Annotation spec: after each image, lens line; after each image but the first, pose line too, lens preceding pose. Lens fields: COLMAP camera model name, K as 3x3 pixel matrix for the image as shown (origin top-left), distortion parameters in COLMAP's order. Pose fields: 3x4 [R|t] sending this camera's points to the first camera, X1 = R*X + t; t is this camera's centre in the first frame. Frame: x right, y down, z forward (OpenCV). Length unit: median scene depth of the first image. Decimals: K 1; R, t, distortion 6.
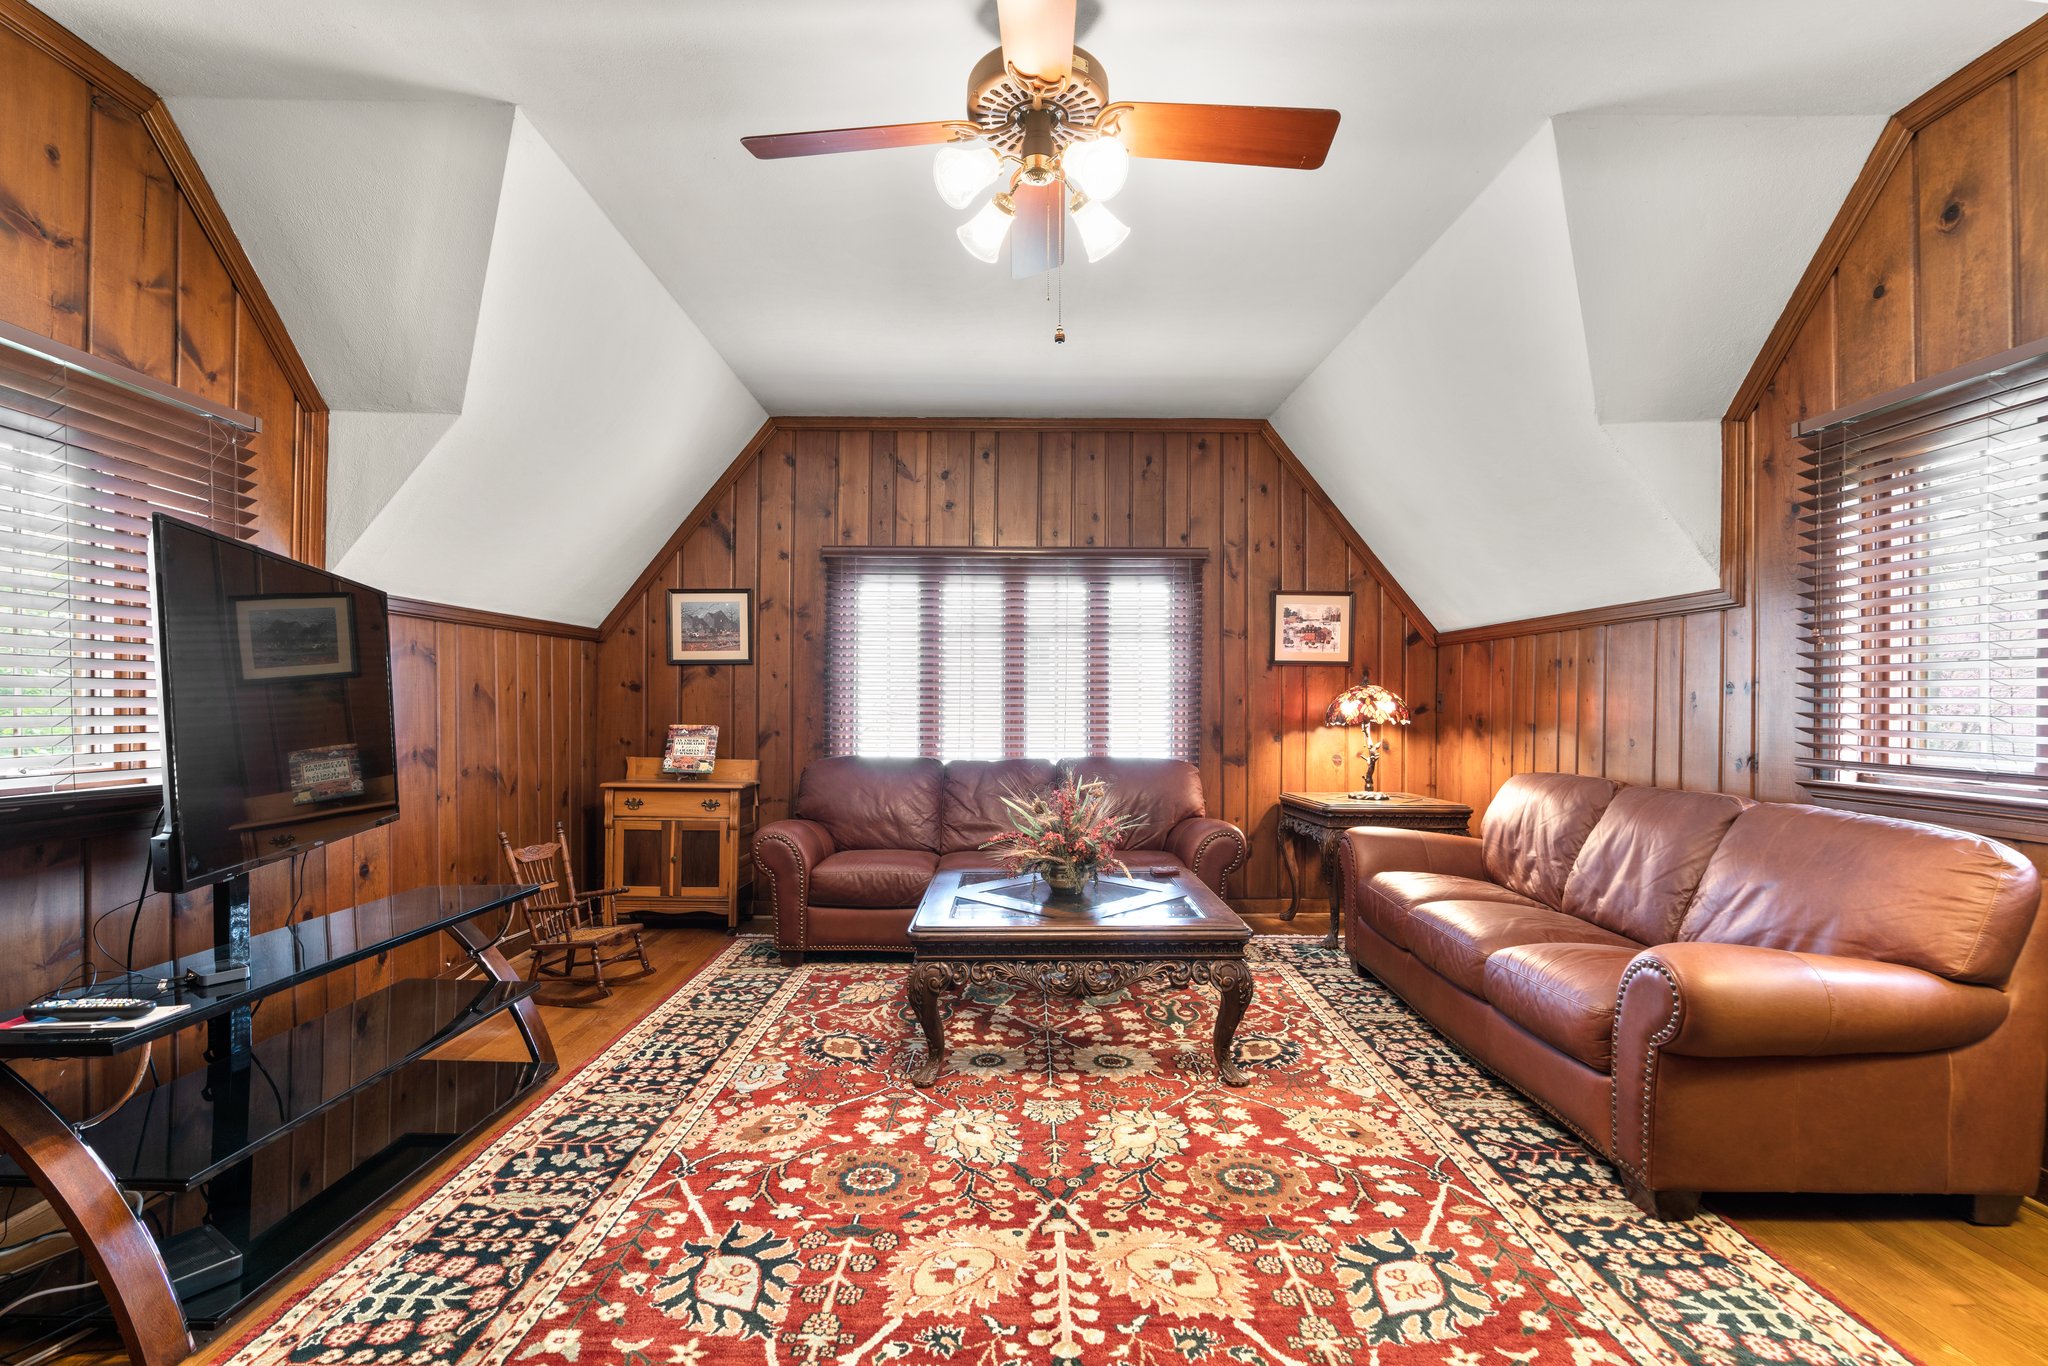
lens RADIAL K [[920.5, 0, 1024.0], [0, 920.5, 683.0], [0, 0, 1]] dist [-0.007758, 0.001153]
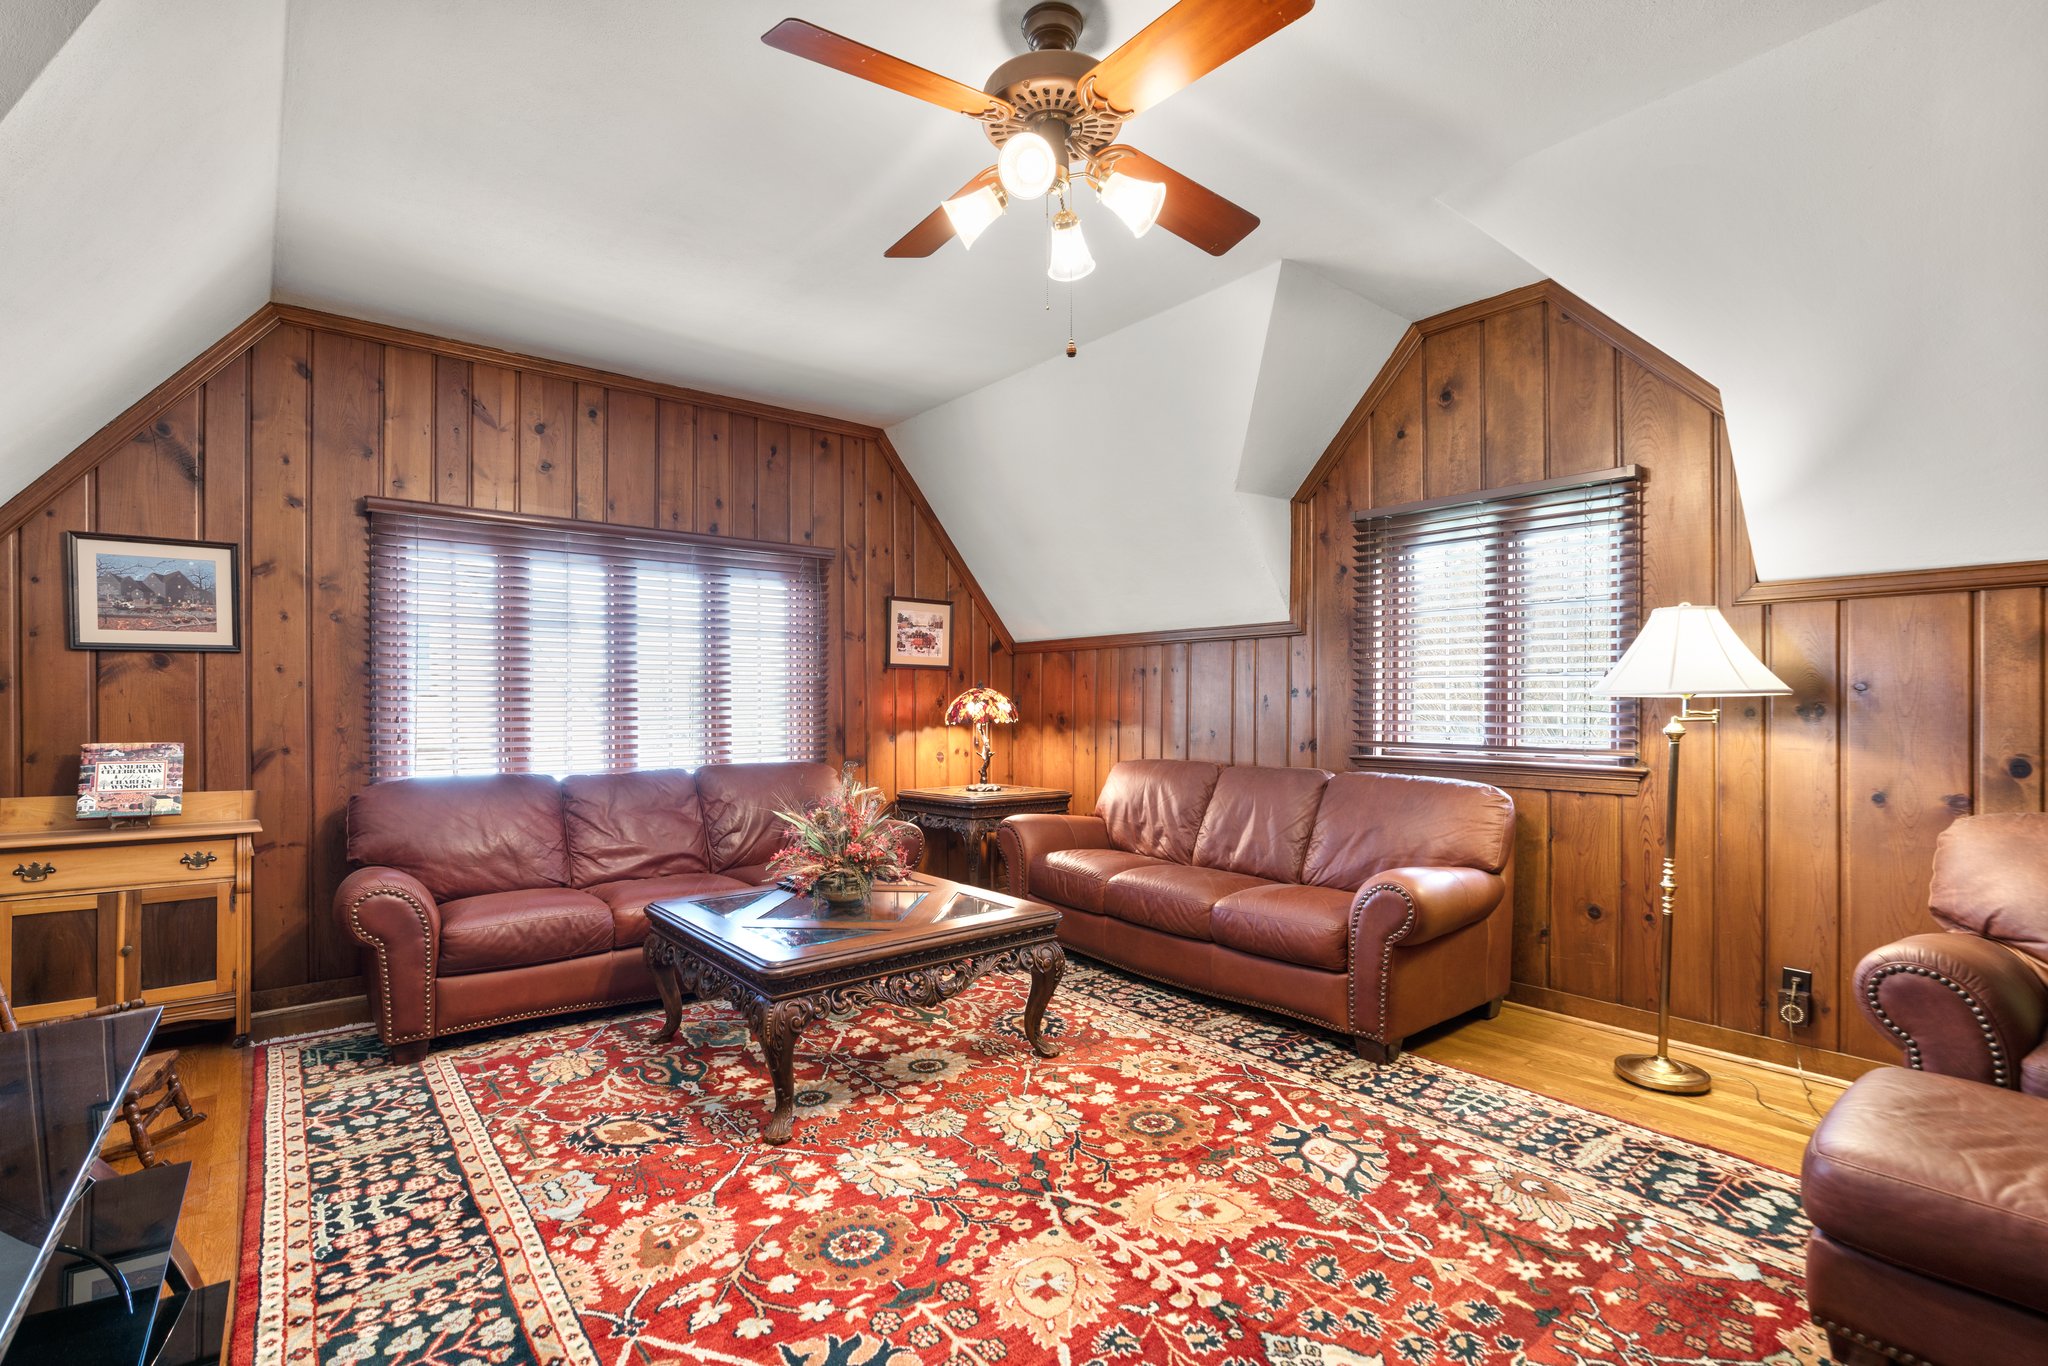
lens RADIAL K [[923.8, 0, 1025.6], [0, 923.8, 687.8], [0, 0, 1]] dist [-0.019455, 0.010429]
pose [[0.783840, 0.005165, 0.620942, -0.417884], [-0.008903, 0.999956, 0.002920, -0.002106], [-0.620899, -0.007817, 0.783851, 0.145803]]
